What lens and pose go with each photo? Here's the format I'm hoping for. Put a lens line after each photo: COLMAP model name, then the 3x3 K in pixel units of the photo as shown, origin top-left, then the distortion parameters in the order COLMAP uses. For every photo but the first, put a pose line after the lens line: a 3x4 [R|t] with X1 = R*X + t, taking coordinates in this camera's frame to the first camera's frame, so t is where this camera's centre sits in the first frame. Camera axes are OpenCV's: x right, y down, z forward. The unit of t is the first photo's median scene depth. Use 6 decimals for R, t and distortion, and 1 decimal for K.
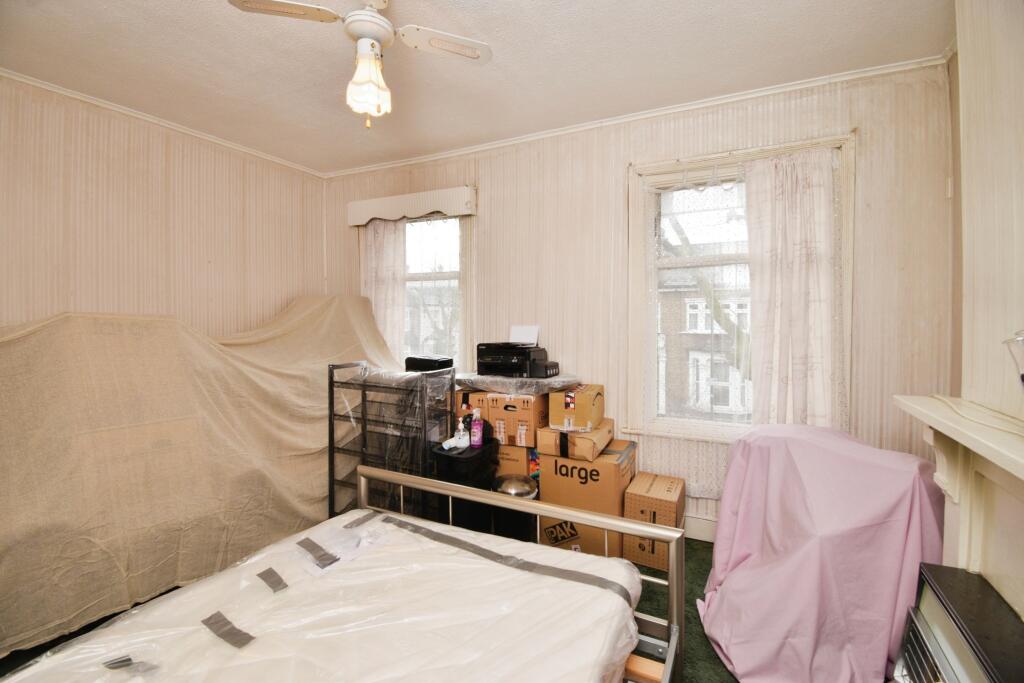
lens RADIAL K [[457.3, 0, 511.6], [0, 457.3, 330.1], [0, 0, 1]] dist [-0.015194, -0.000226]
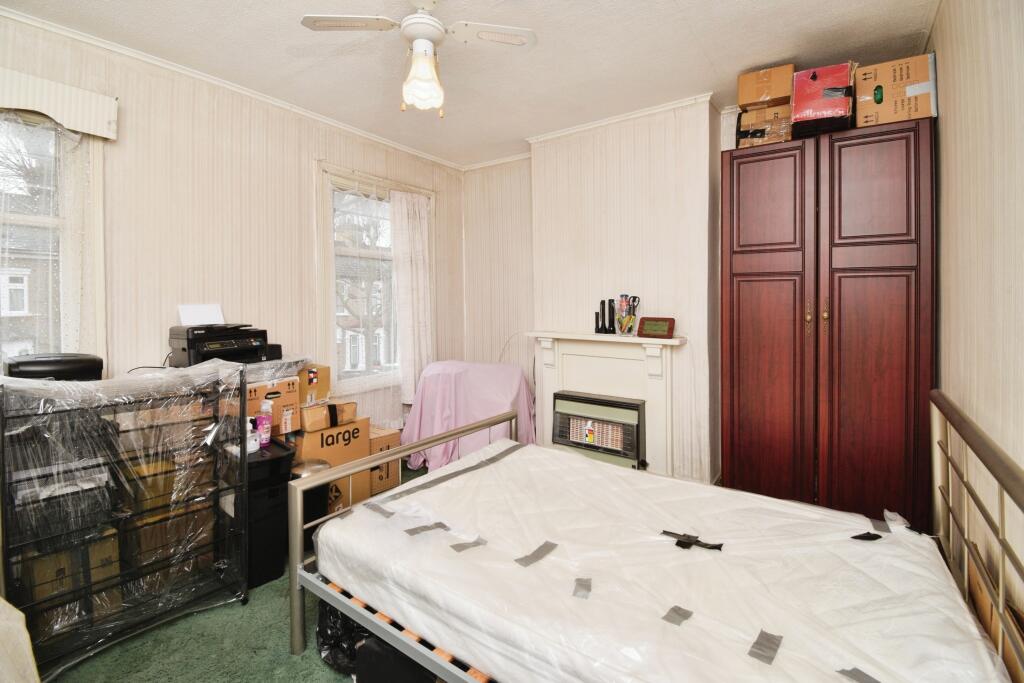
lens RADIAL K [[468.1, 0, 513.1], [0, 468.1, 303.1], [0, 0, 1]] dist [-0.000815, -0.000123]
pose [[0.142682, -0.002520, 0.989765, -0.903546], [0.016949, 0.999856, 0.000103, -0.003849], [-0.989623, 0.016761, 0.142704, 0.420213]]
